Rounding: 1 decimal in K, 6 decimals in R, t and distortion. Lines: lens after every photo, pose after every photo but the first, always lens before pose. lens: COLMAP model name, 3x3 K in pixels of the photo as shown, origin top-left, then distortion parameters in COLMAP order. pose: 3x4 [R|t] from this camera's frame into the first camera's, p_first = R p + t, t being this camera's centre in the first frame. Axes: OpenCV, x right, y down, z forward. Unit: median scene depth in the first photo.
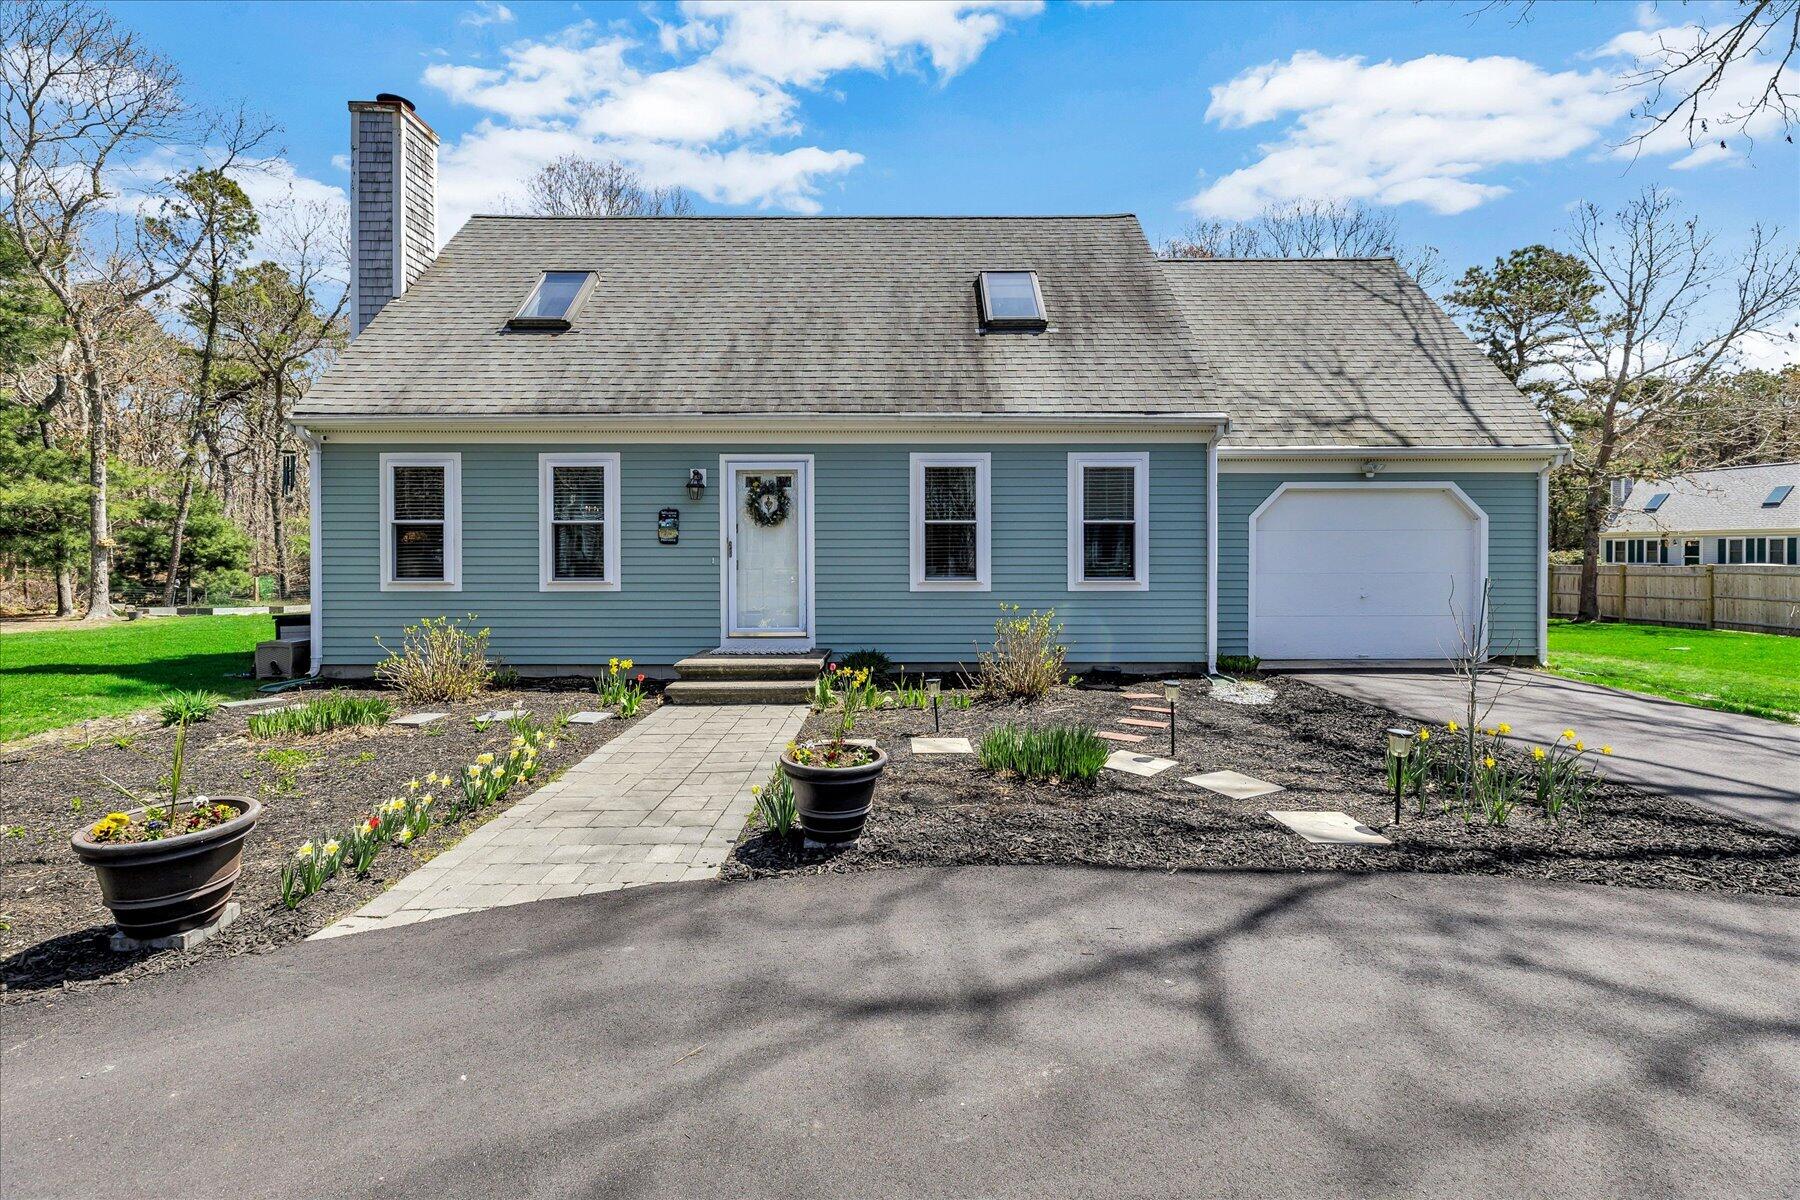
lens RADIAL K [[821.1, 0, 916.7], [0, 821.1, 564.6], [0, 0, 1]] dist [0.001037, 0.000627]
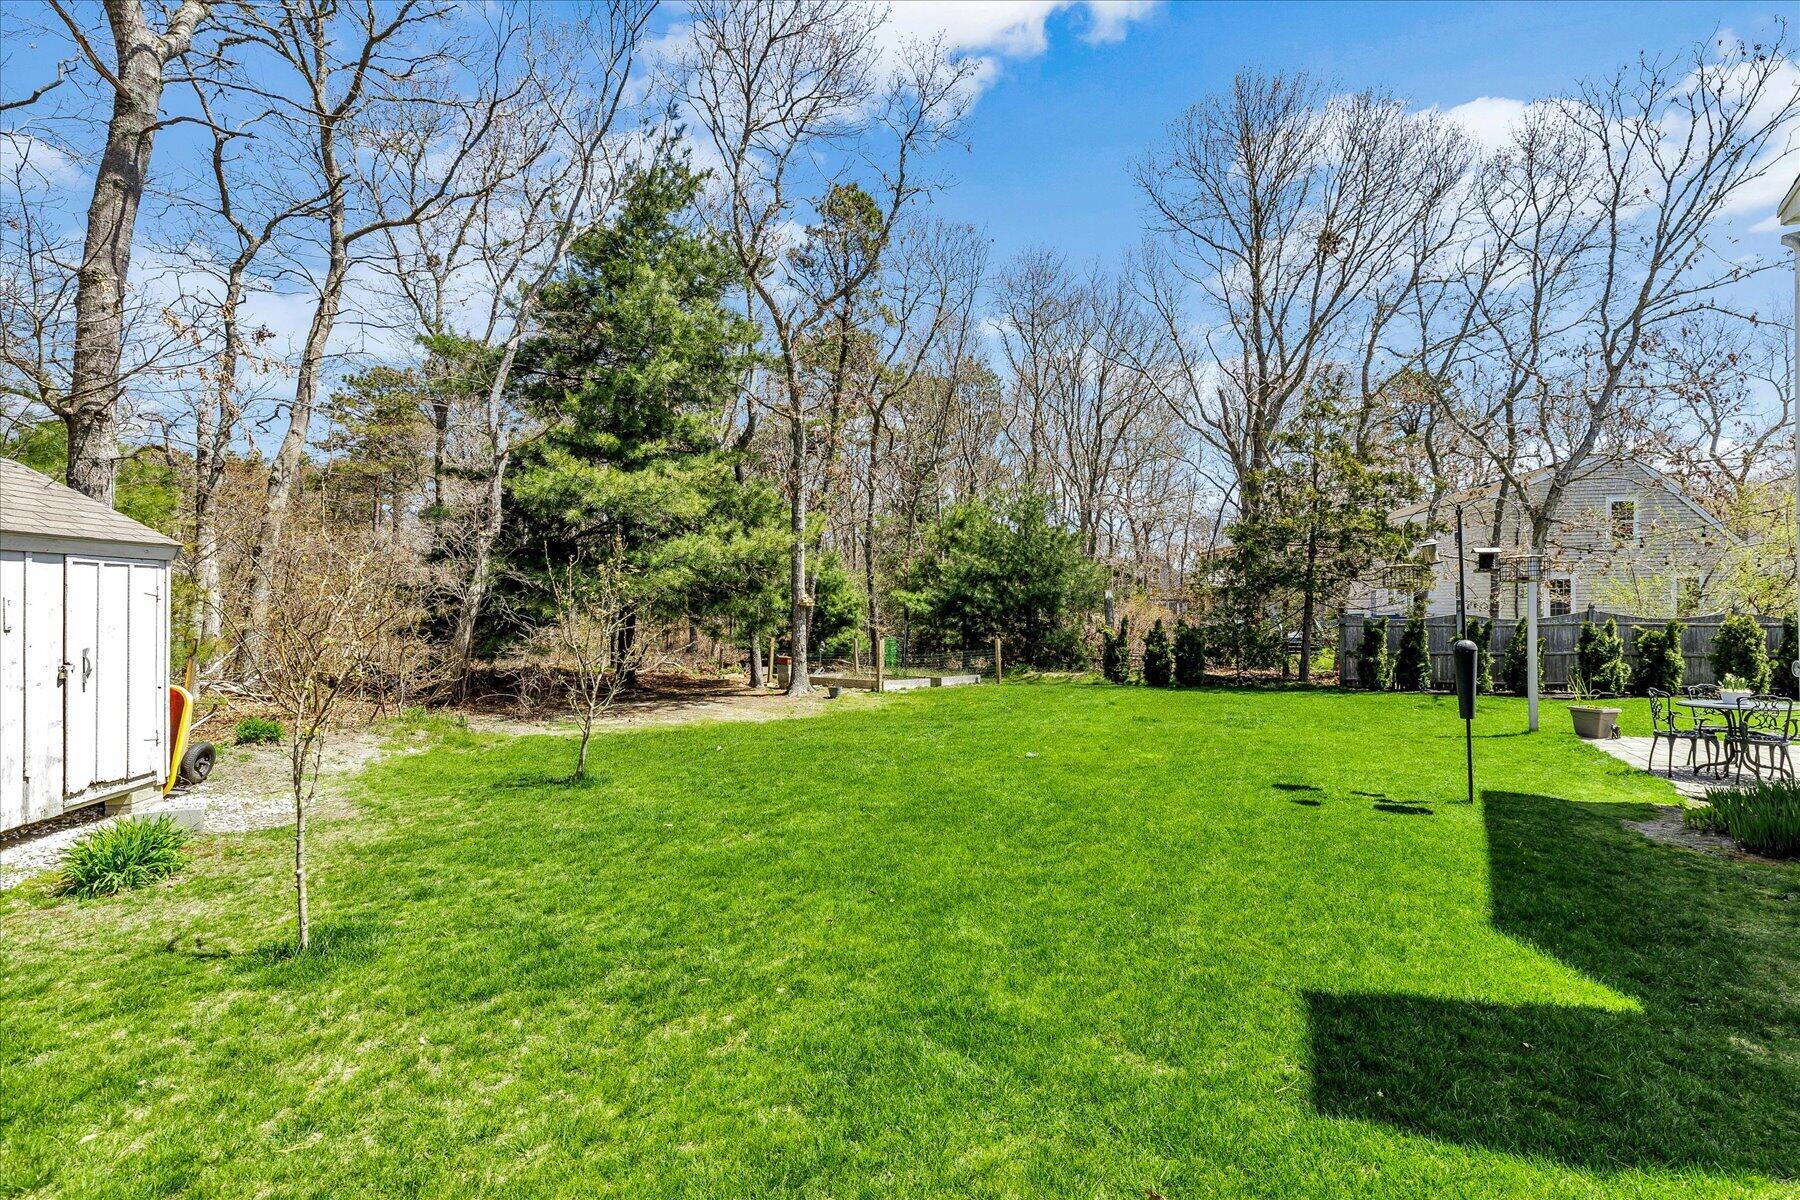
lens RADIAL K [[828.3, 0, 900.0], [0, 828.3, 600.0], [0, 0, 1]] dist [-0.000007, 0.000346]
pose [[0.889081, -0.009957, -0.457641, -1.103357], [0.001350, 0.999816, -0.019130, -0.025691], [0.457748, 0.016390, 0.888931, 0.642742]]
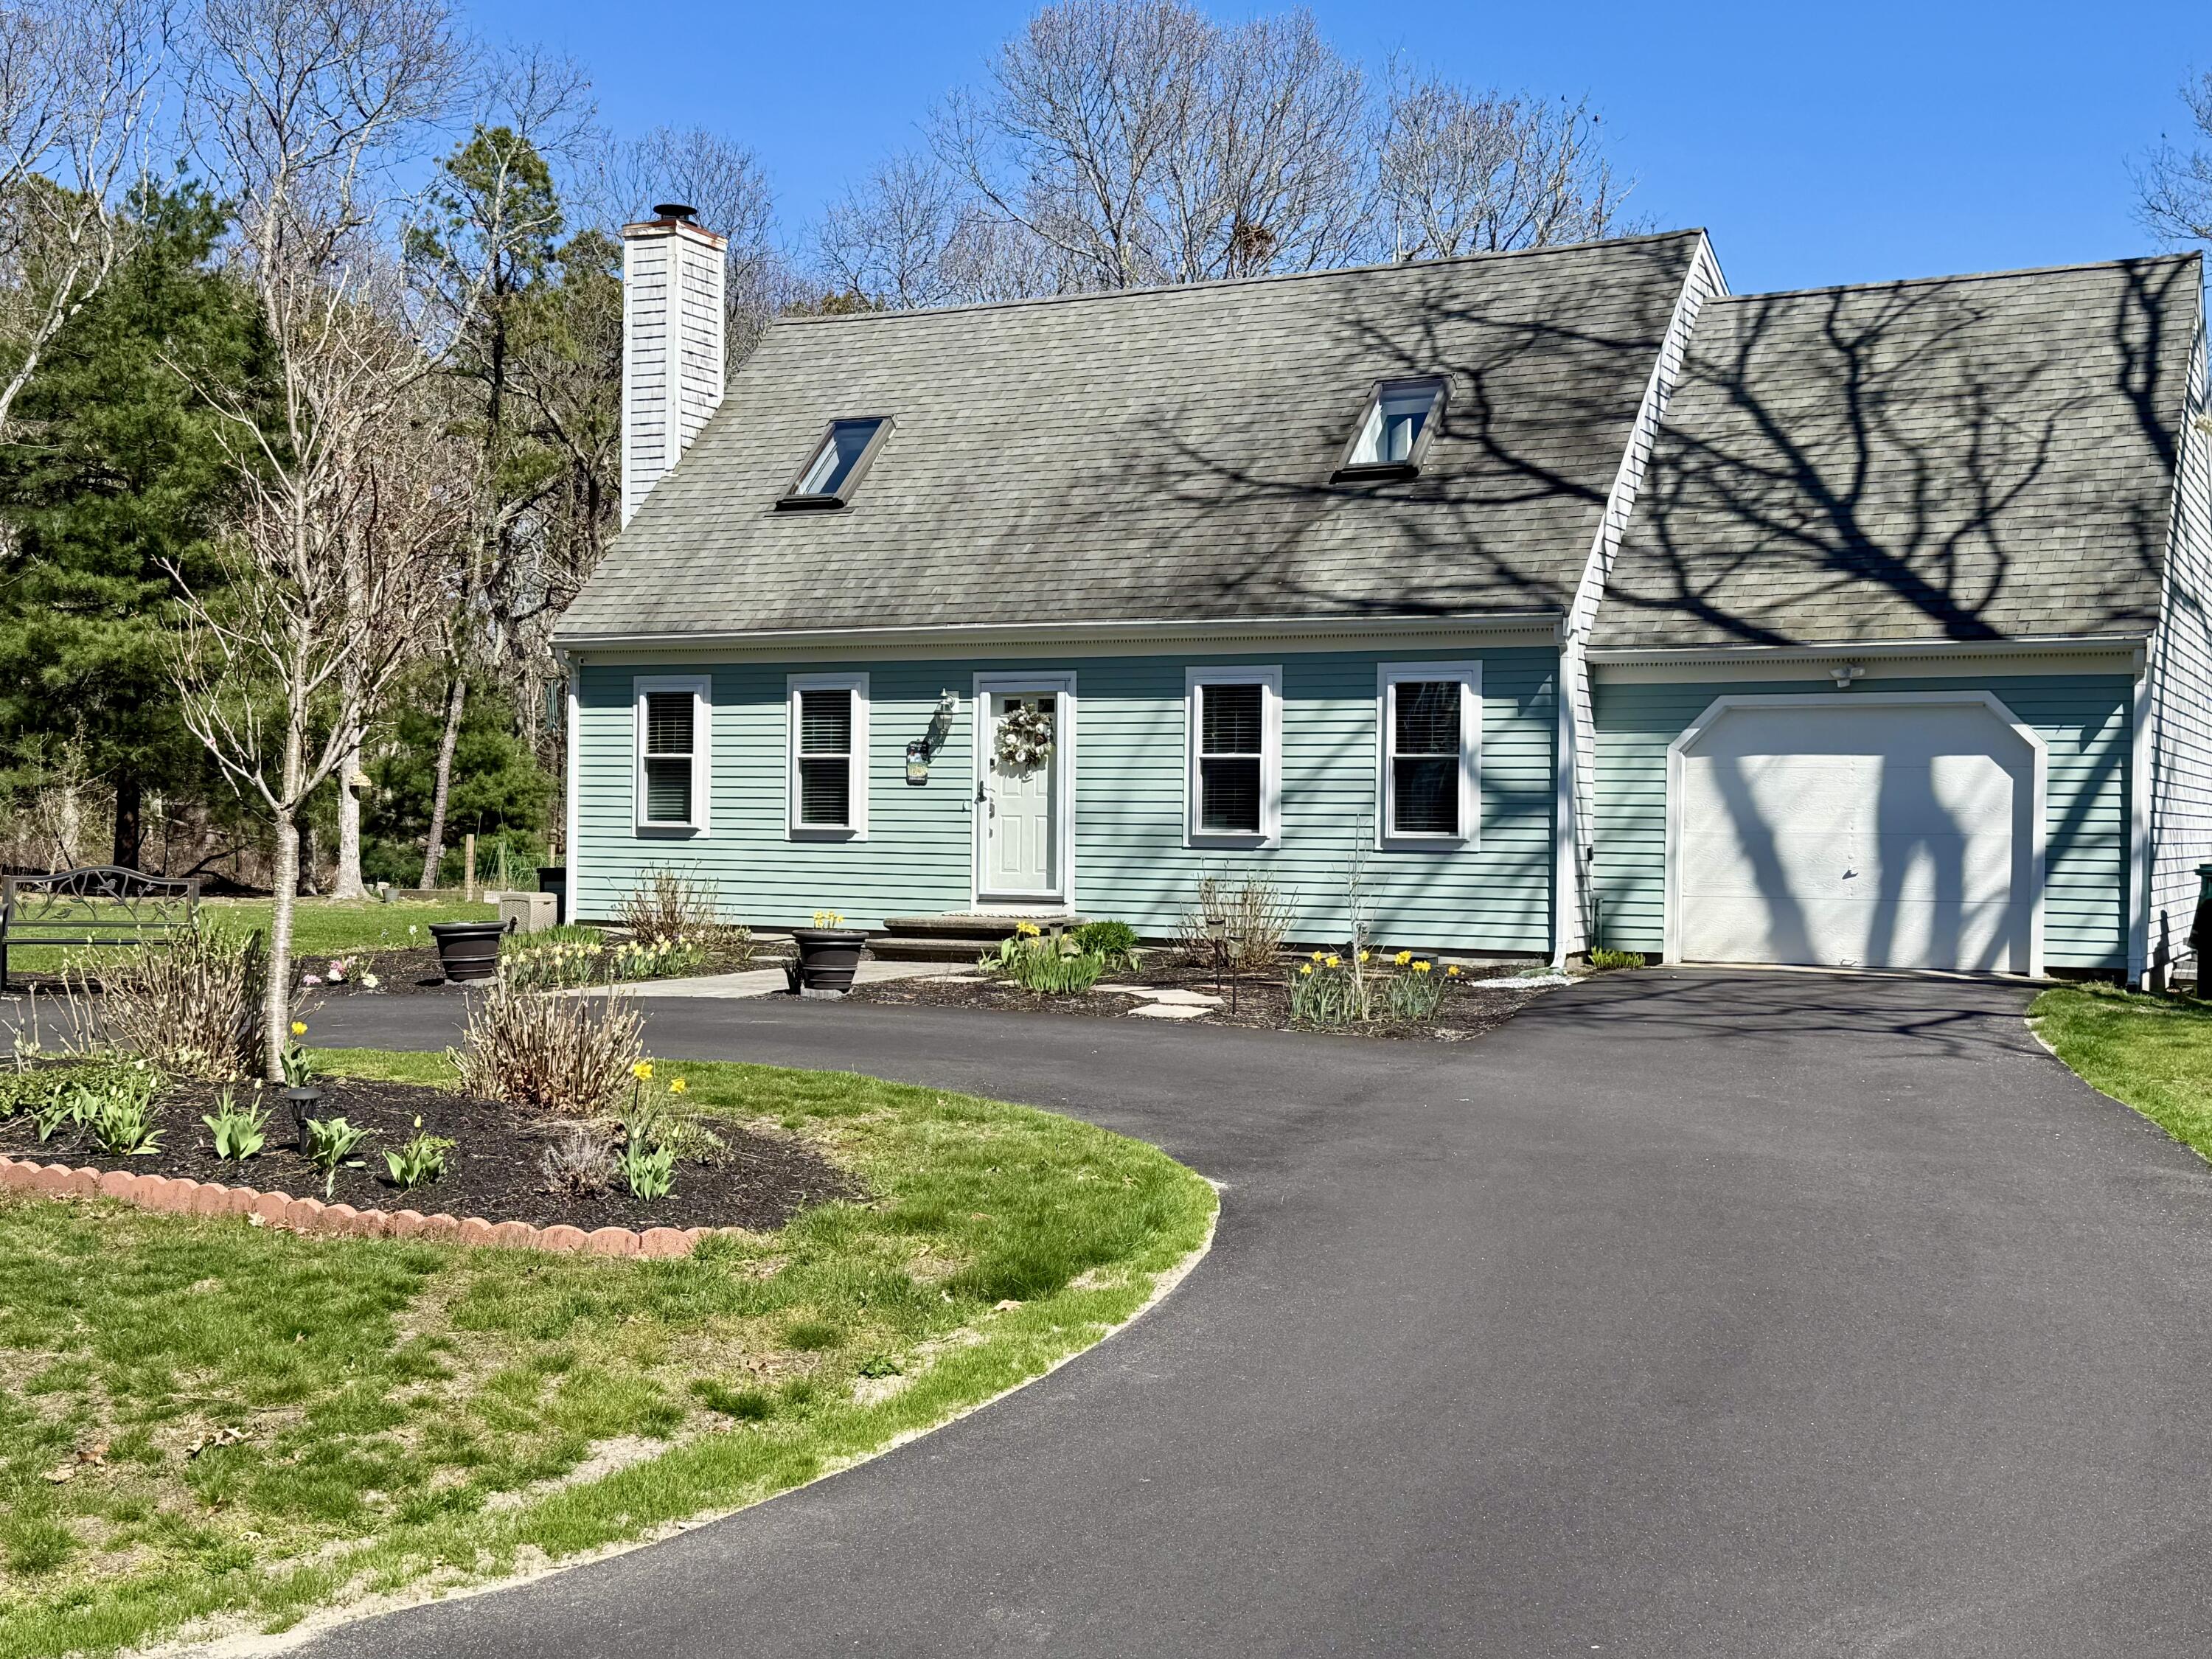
lens RADIAL K [[2584.0, 0, 1100.5], [0, 2584.0, 886.3], [0, 0, 1]] dist [0.123598, 0.010570]
pose [[0.885462, 0.023666, -0.464110, 0.997453], [-0.020122, 0.999718, 0.012588, 0.038730], [0.464277, -0.001807, 0.885688, -1.127726]]
